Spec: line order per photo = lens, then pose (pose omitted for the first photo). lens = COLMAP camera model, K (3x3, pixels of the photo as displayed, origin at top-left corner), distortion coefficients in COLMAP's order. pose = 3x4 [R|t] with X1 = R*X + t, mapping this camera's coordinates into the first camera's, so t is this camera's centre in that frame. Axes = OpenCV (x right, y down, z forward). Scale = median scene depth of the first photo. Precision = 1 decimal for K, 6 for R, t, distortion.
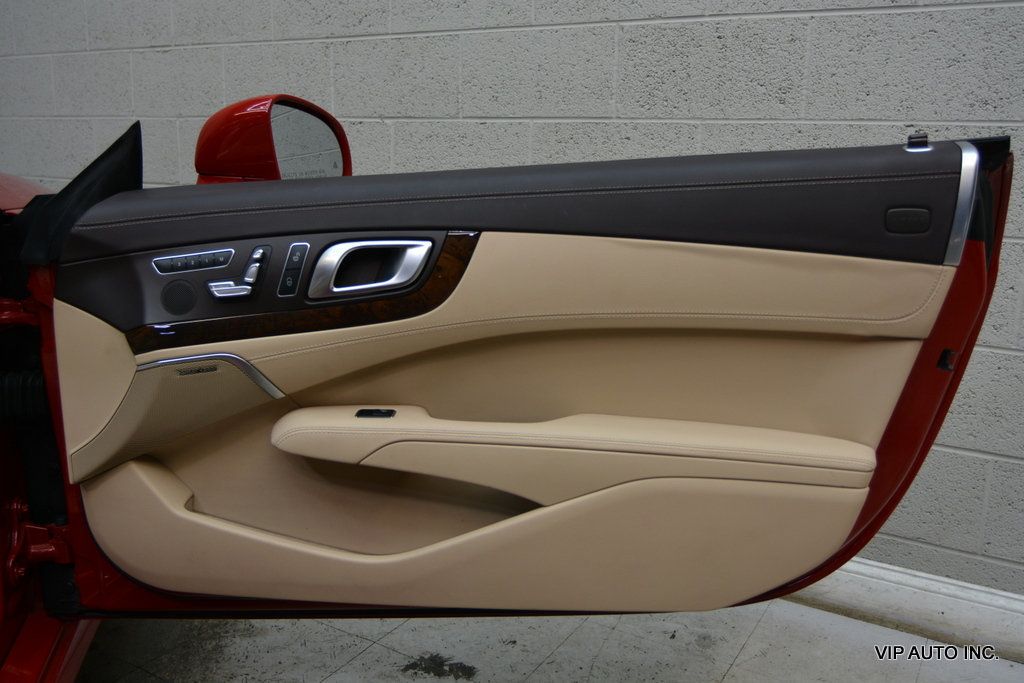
lens RADIAL K [[921.0, 0, 512.0], [0, 921.0, 341.5], [0, 0, 1]] dist [-0.008710, 0.007281]
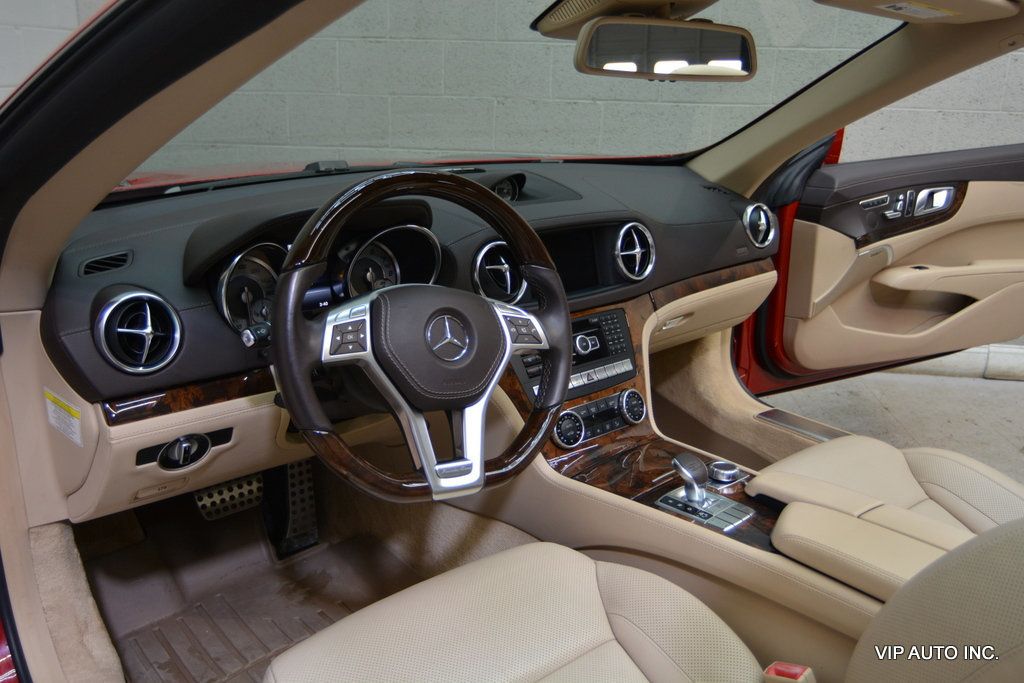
lens RADIAL K [[862.9, 0, 512.0], [0, 862.9, 341.5], [0, 0, 1]] dist [-0.010945, 0.004297]
pose [[0.891197, -0.130337, 0.434489, -0.969717], [0.088632, 0.989403, 0.115003, -0.035024], [-0.444874, -0.063981, 0.893305, -0.203539]]
